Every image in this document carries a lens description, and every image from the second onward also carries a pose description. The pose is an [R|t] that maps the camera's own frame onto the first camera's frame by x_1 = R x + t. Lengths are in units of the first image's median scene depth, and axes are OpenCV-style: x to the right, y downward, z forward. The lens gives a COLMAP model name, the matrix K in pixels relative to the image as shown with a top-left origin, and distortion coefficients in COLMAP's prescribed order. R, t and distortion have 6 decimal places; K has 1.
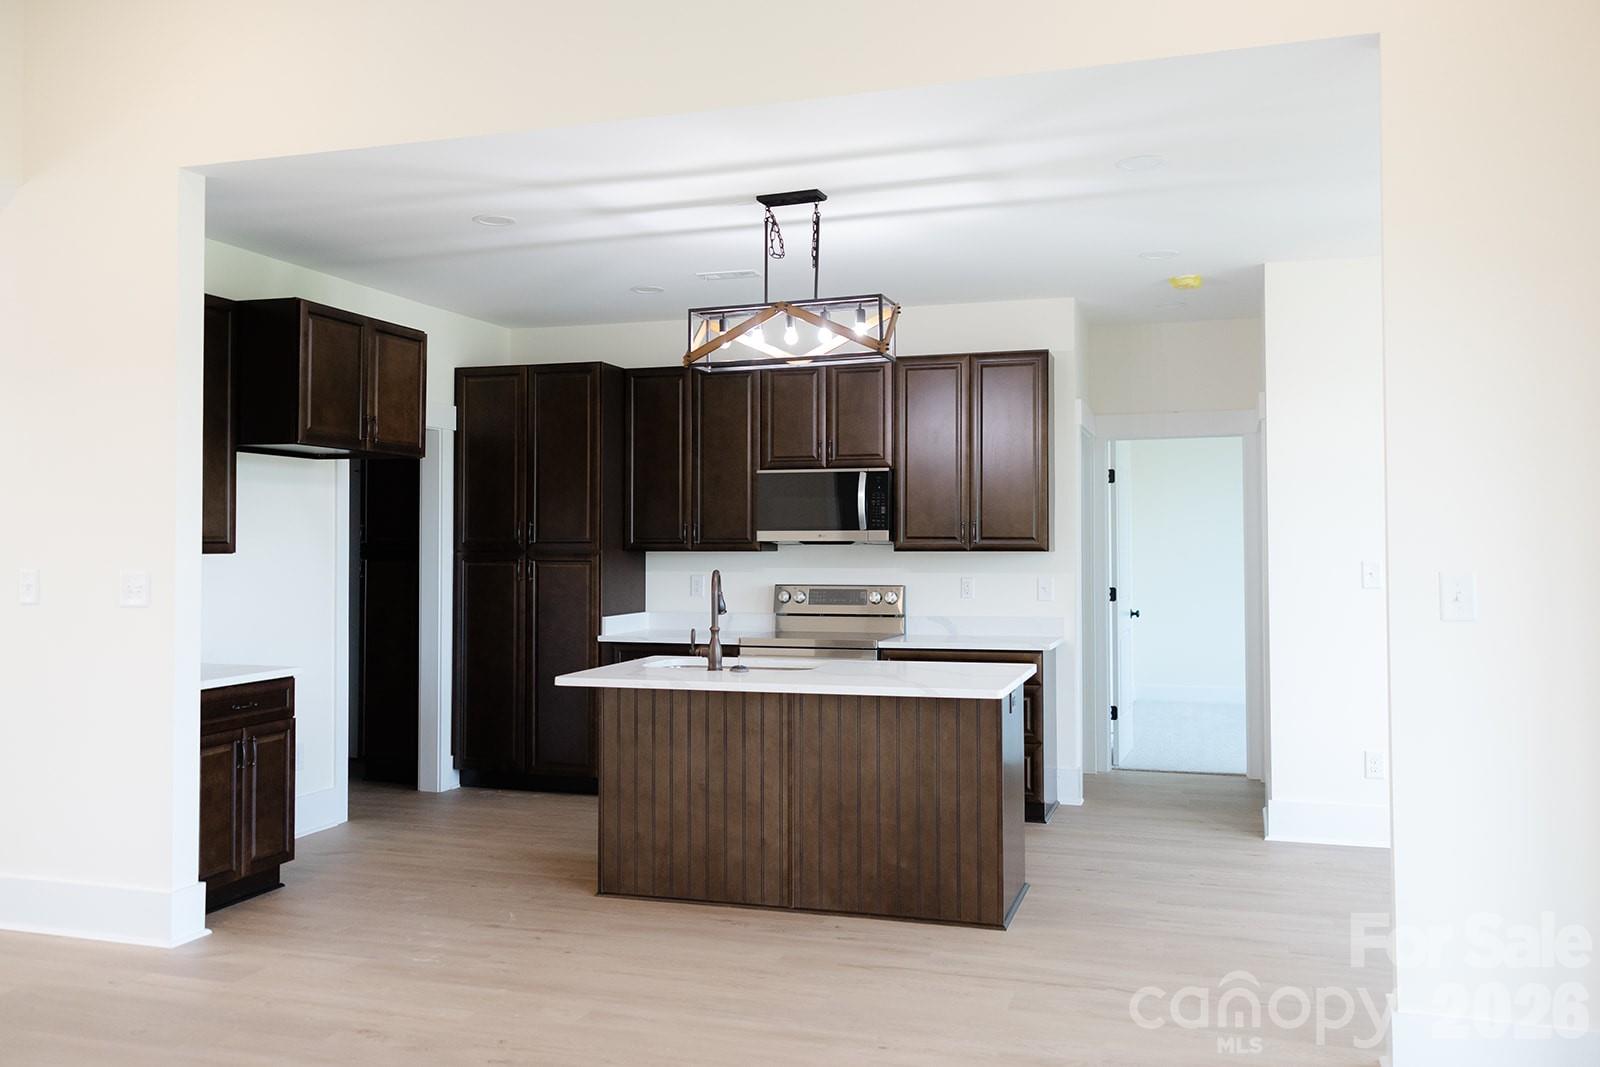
lens RADIAL K [[1317.3, 0, 800.0], [0, 1317.3, 533.5], [0, 0, 1]] dist [0.011101, 0.000452]
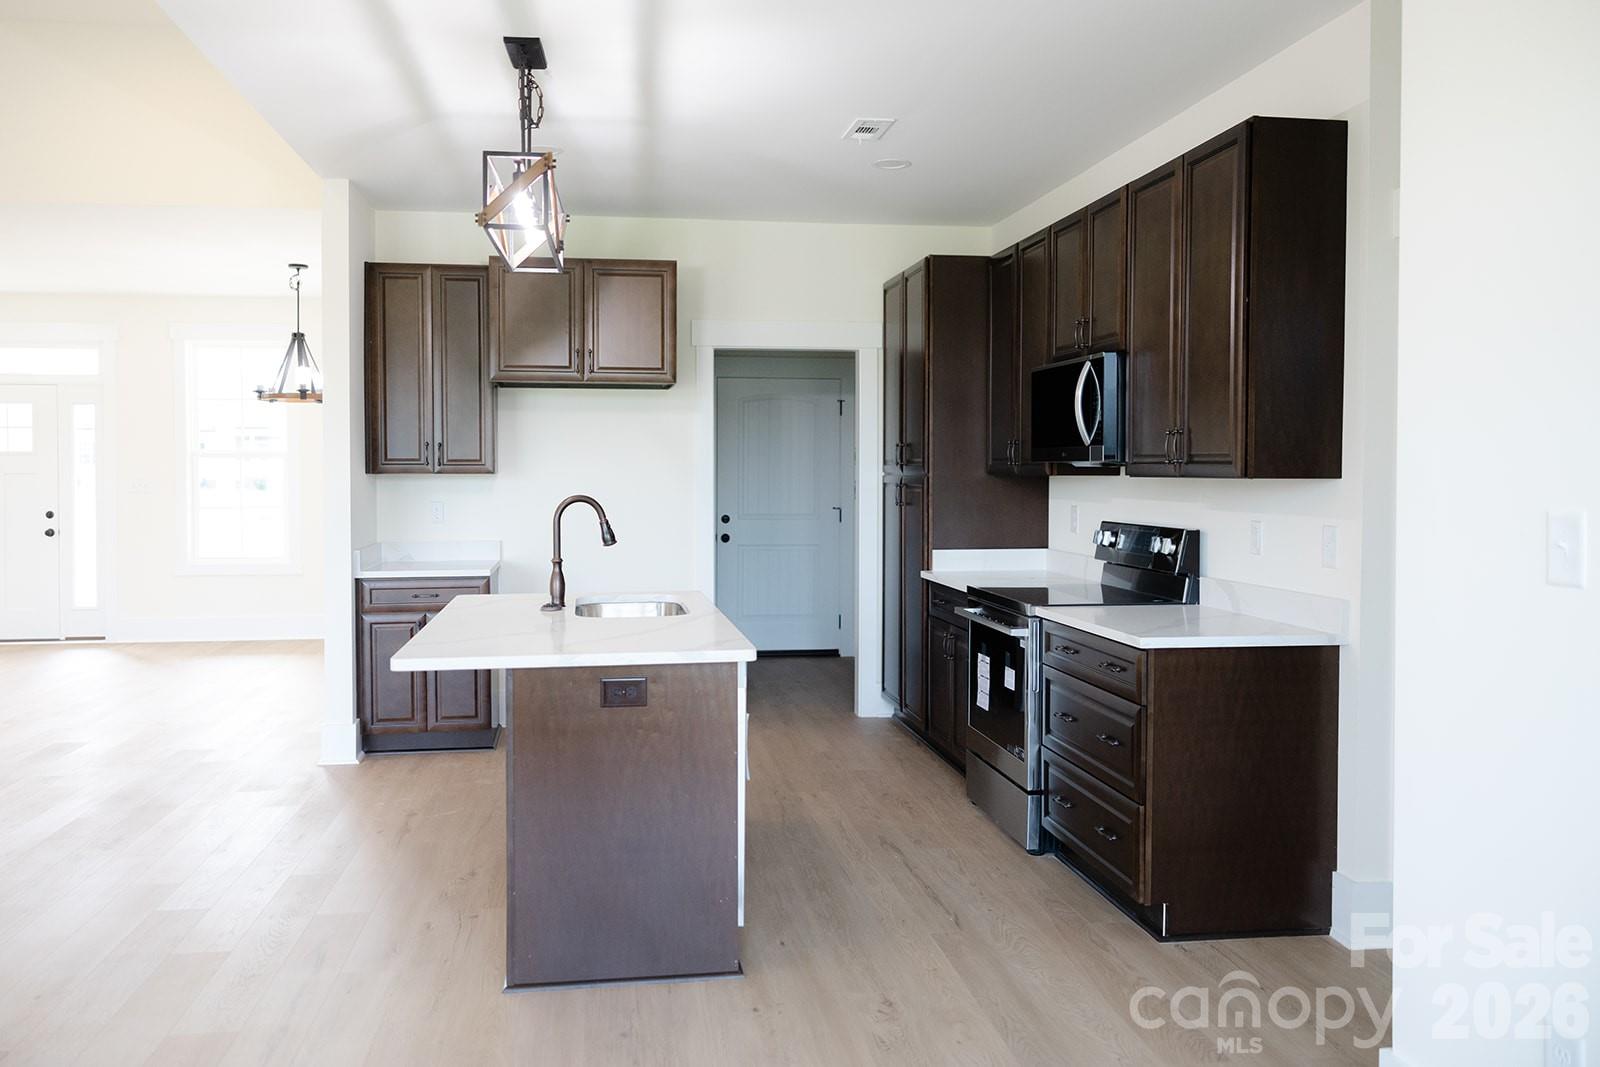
lens RADIAL K [[1263.0, 0, 773.5], [0, 1263.0, 510.5], [0, 0, 1]] dist [0.011629, 0.007094]
pose [[0.441148, 0.029989, -0.896933, 0.568982], [0.009024, 0.999243, 0.037848, 0.004621], [0.897389, -0.024791, 0.440543, 0.553734]]
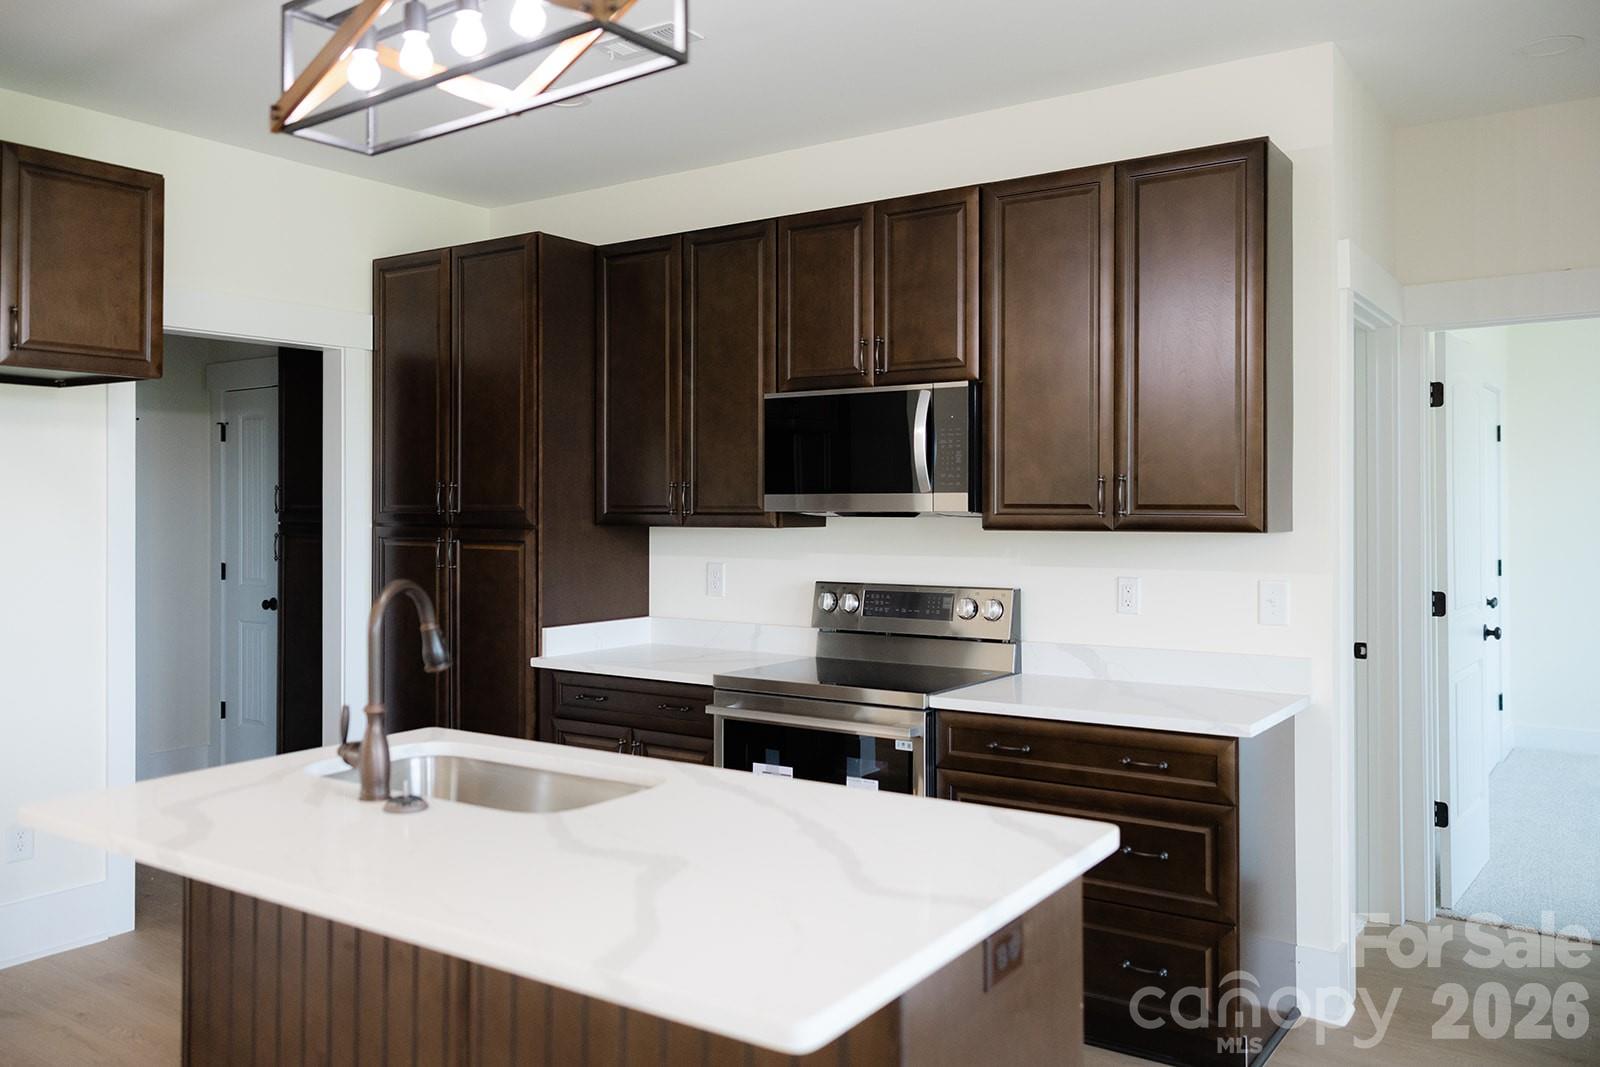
lens RADIAL K [[1263.0, 0, 773.5], [0, 1263.0, 510.5], [0, 0, 1]] dist [0.011629, 0.007094]
pose [[0.953484, 0.000863, -0.301442, 0.148745], [0.003024, 0.999918, 0.012429, -0.001785], [0.301428, -0.012762, 0.953404, 0.457515]]
